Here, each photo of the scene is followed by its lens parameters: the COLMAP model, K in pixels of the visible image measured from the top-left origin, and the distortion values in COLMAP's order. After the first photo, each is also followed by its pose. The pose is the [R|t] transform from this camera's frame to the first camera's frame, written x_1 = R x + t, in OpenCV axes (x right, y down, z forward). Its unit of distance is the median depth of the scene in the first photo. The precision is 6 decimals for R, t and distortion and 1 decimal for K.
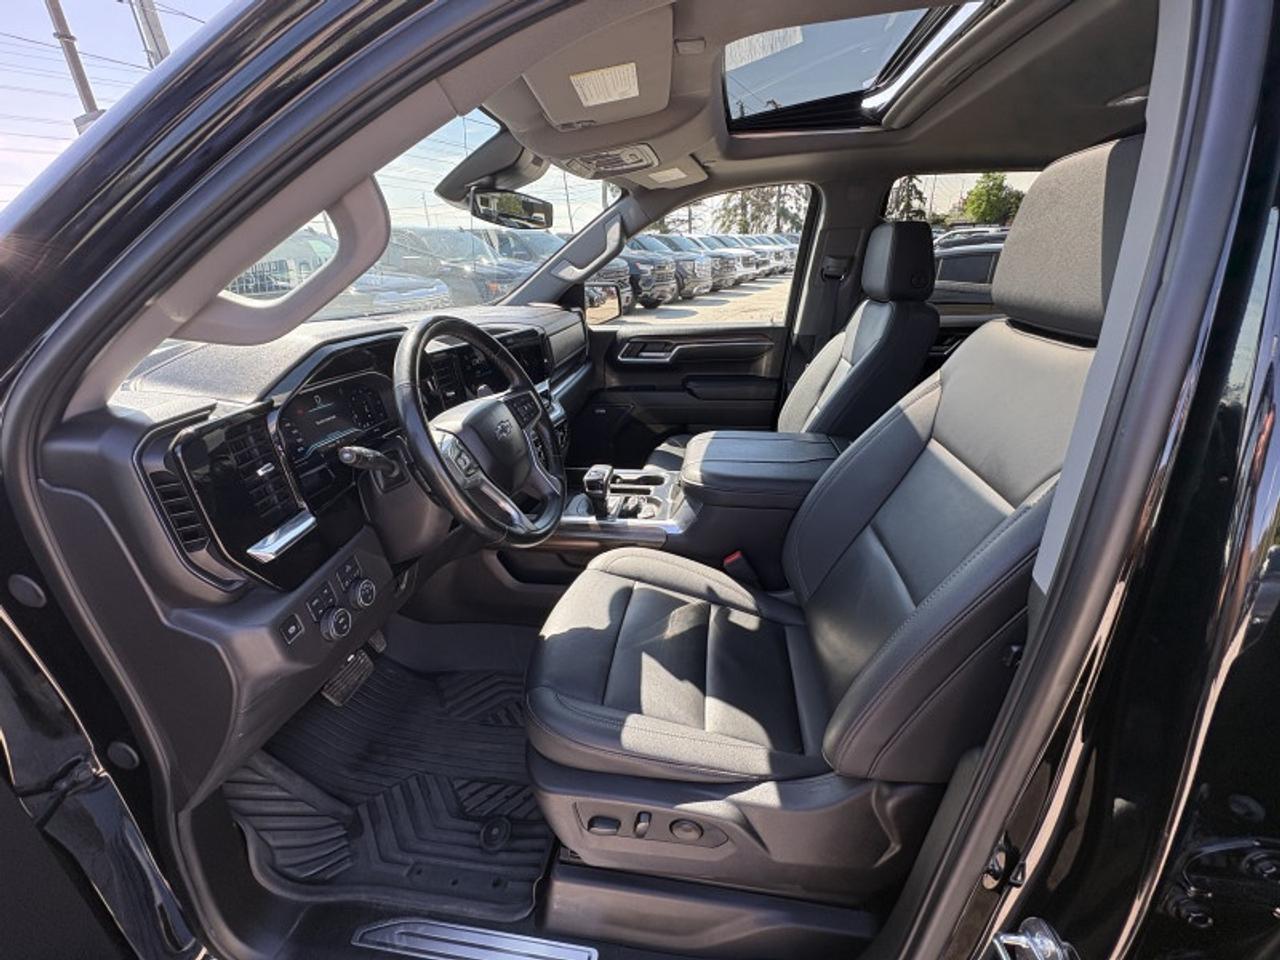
lens RADIAL K [[515.4, 0, 638.9], [0, 515.4, 477.2], [0, 0, 1]] dist [0.004164, 0.000091]
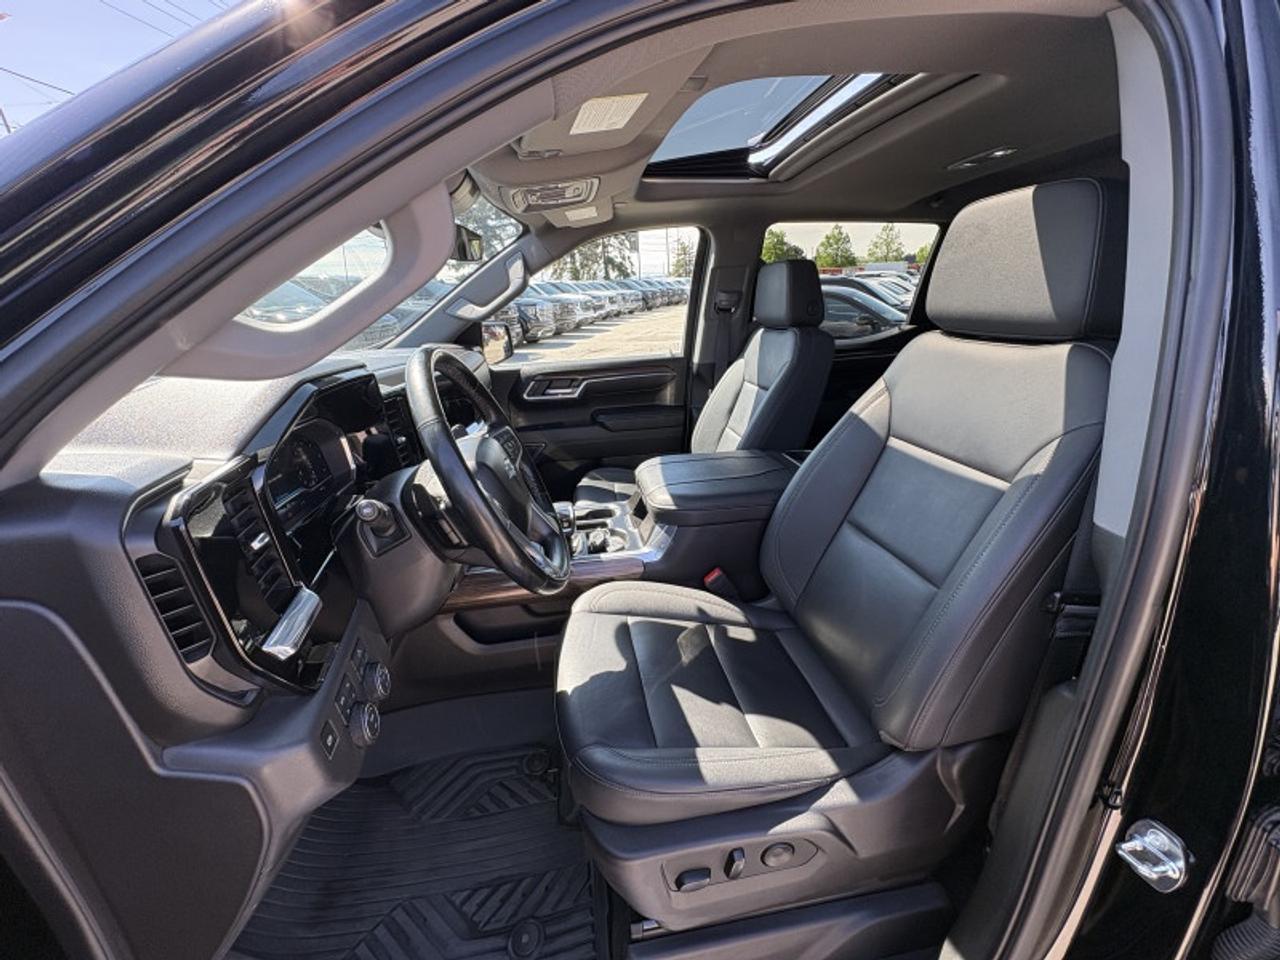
lens RADIAL K [[515.4, 0, 641.8], [0, 515.4, 477.1], [0, 0, 1]] dist [0.004164, 0.000091]
pose [[0.953272, -0.109235, 0.281674, -0.202545], [0.130728, 0.989684, -0.058618, 0.005439], [-0.272365, 0.092702, 0.957718, 0.047367]]
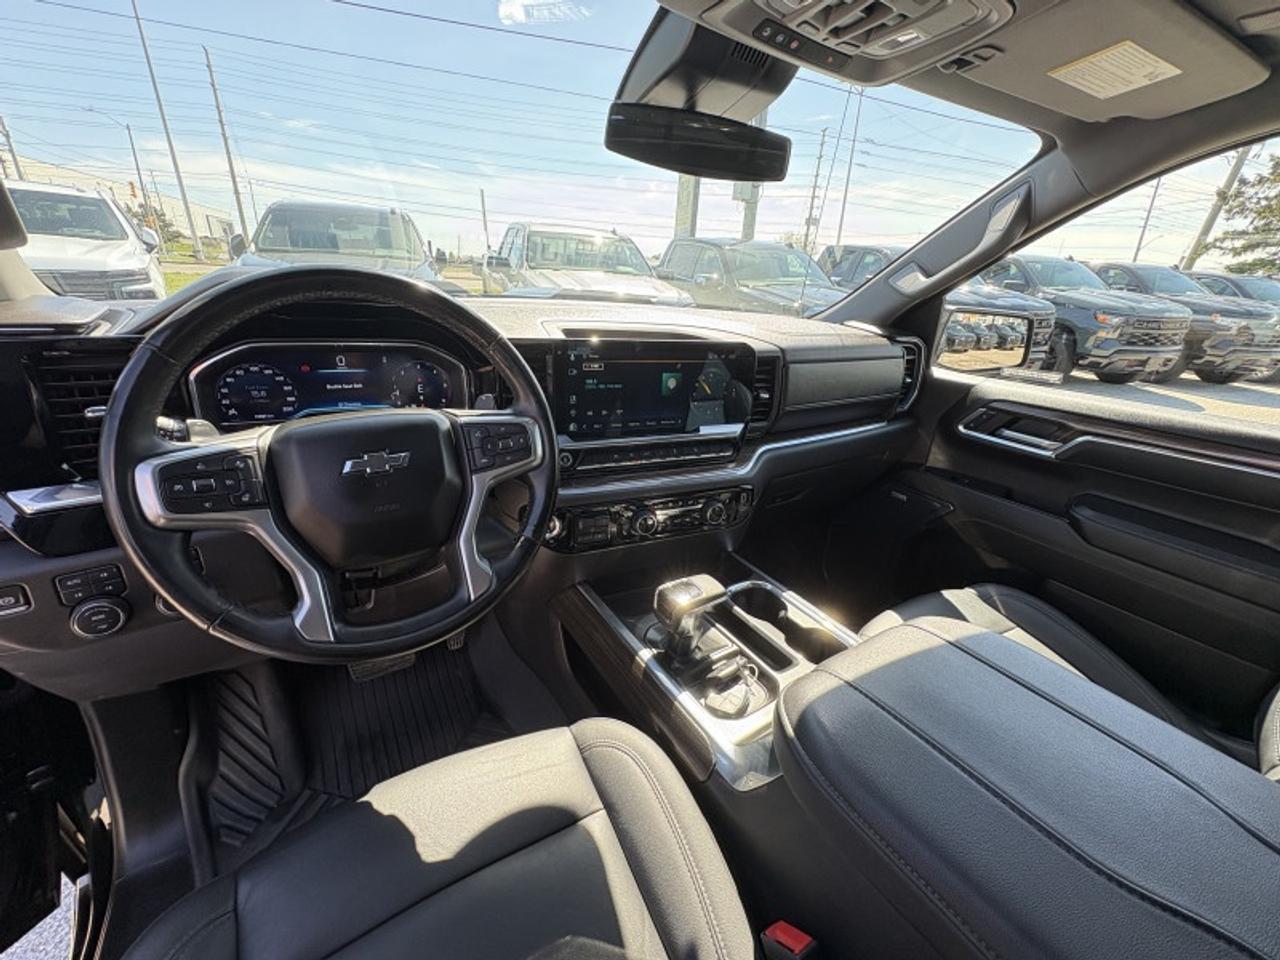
lens RADIAL K [[515.4, 0, 640.7], [0, 515.4, 486.1], [0, 0, 1]] dist [0.004164, 0.000091]
pose [[0.664545, 0.344474, -0.663112, 0.241380], [-0.362672, 0.924564, 0.116837, -0.171860], [0.653337, 0.162848, 0.739345, 0.521845]]
